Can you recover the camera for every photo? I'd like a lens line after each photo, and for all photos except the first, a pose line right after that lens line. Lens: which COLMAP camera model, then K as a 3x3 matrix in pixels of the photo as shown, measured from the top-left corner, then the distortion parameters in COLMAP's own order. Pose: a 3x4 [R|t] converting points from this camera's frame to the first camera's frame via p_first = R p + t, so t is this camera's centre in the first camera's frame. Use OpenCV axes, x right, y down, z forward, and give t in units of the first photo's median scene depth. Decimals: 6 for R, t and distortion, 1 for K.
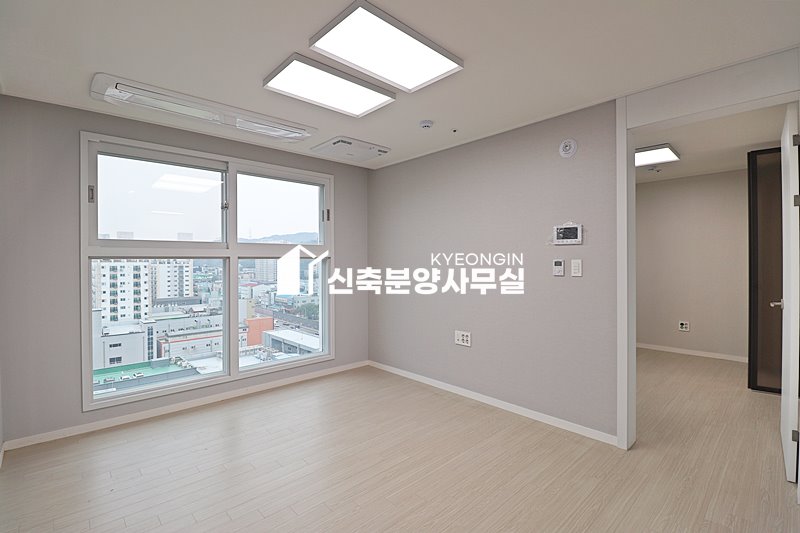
lens RADIAL K [[368.6, 0, 403.5], [0, 368.6, 261.7], [0, 0, 1]] dist [-0.006868, -0.007764]
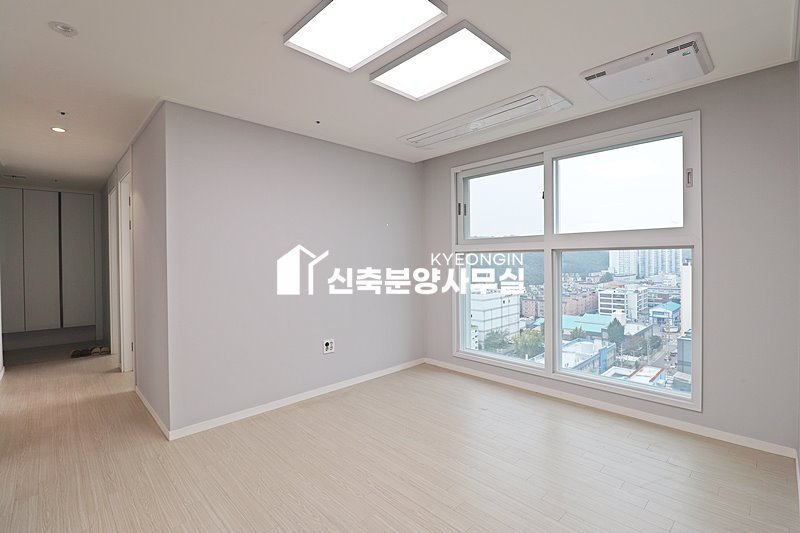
lens RADIAL K [[368.6, 0, 405.0], [0, 368.6, 262.1], [0, 0, 1]] dist [-0.006868, -0.007764]
pose [[0.017336, 0.013519, -0.999758, 0.484824], [0.008631, 0.999869, 0.013670, 0.003089], [0.999812, -0.008866, 0.017217, 0.603335]]
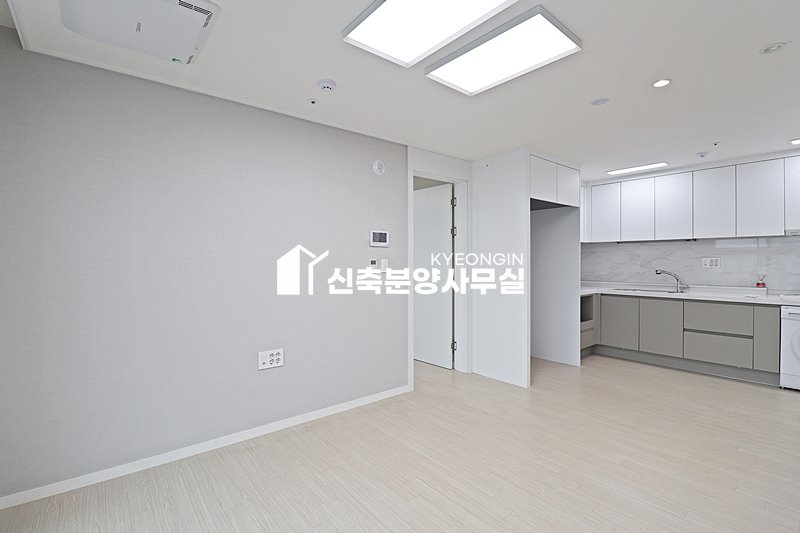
lens RADIAL K [[368.6, 0, 406.2], [0, 368.6, 263.2], [0, 0, 1]] dist [-0.006868, -0.007764]
pose [[0.052467, -0.004142, 0.998614, -0.599302], [0.001135, 0.999991, 0.004089, 0.002293], [-0.998622, 0.000919, 0.052471, 0.670040]]
